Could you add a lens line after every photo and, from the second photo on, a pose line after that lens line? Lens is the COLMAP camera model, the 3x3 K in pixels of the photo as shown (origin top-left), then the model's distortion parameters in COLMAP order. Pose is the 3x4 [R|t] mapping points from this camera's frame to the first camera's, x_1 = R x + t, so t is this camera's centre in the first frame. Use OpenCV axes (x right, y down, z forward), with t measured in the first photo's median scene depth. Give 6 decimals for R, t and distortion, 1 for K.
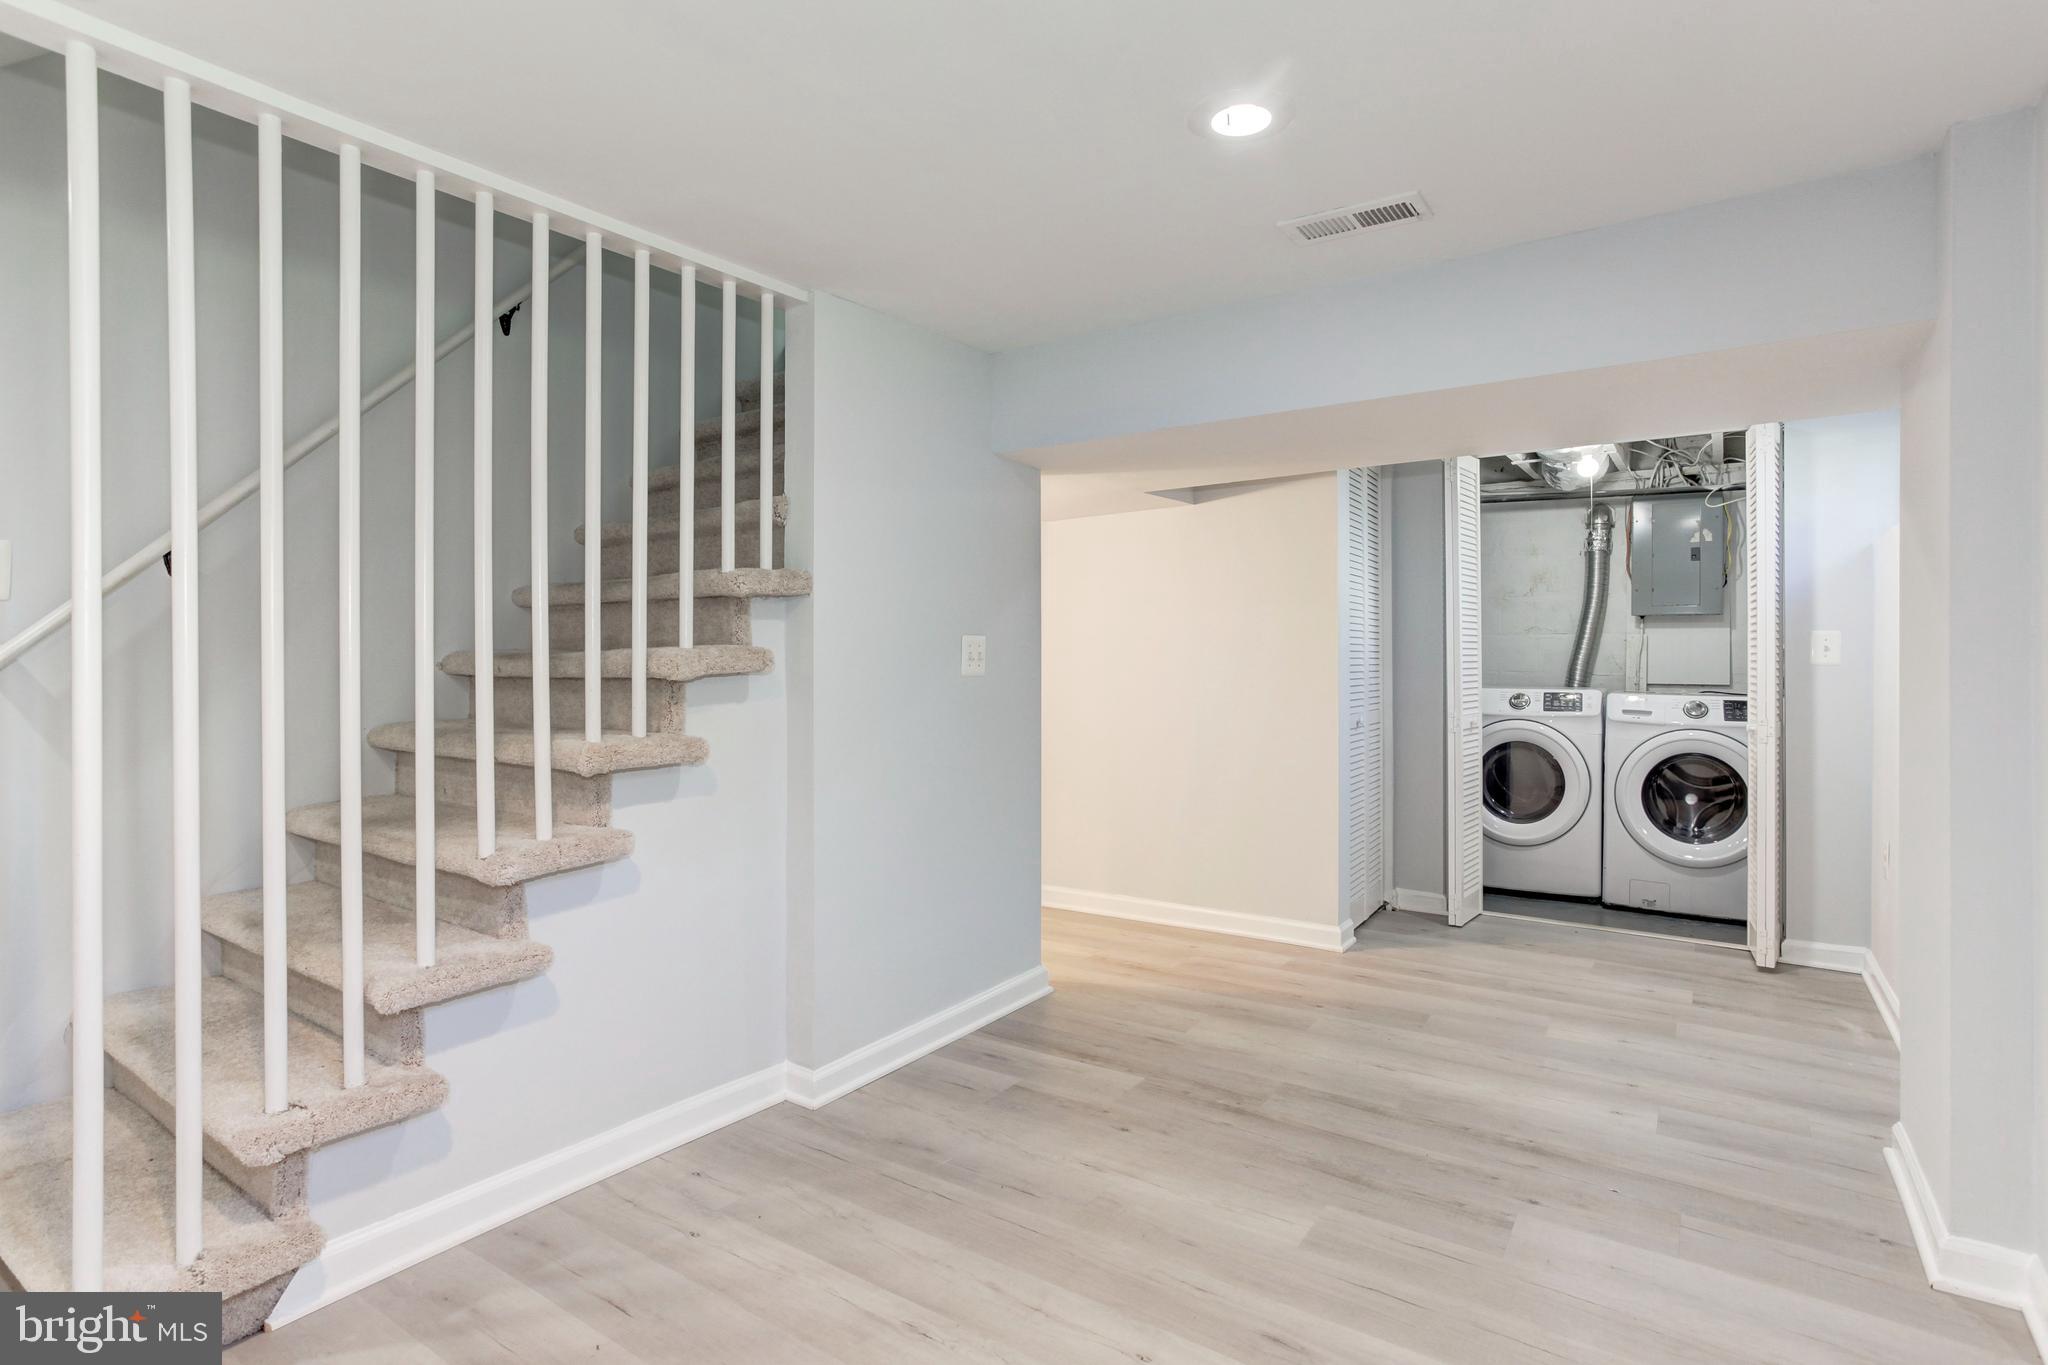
lens RADIAL K [[1009.6, 0, 1027.4], [0, 1009.6, 660.9], [0, 0, 1]] dist [-0.003593, 0.000507]
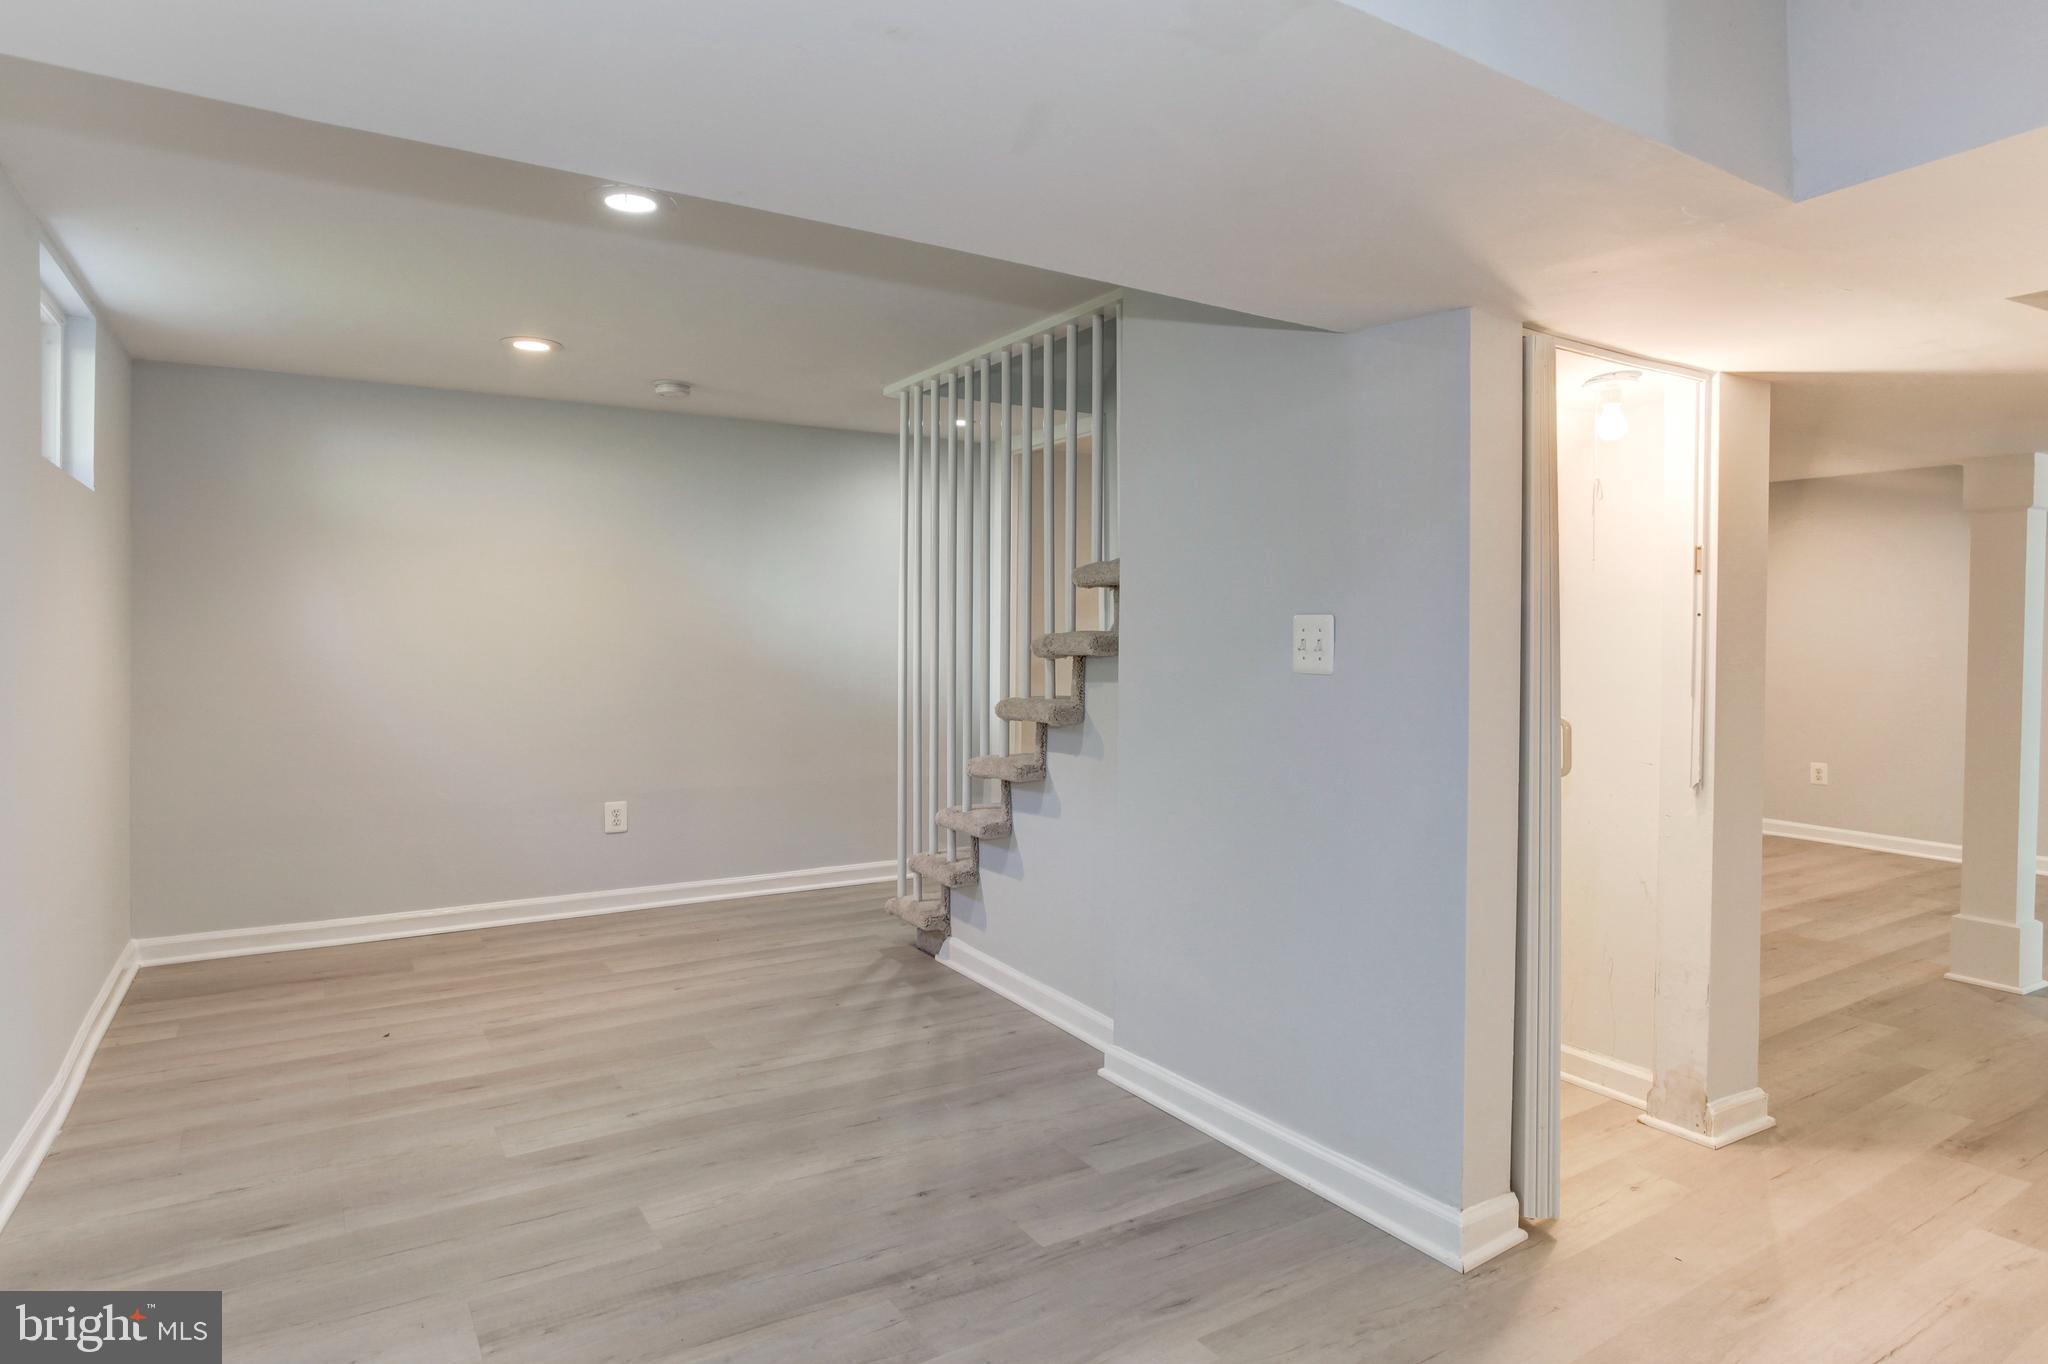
lens RADIAL K [[1145.7, 0, 1024.0], [0, 1145.7, 682.0], [0, 0, 1]] dist [-0.000611, 0.000497]
pose [[-0.393223, 0.033973, -0.918815, 1.074737], [-0.007255, 0.999171, 0.040049, -0.012044], [0.919415, 0.022414, -0.392650, 1.654977]]
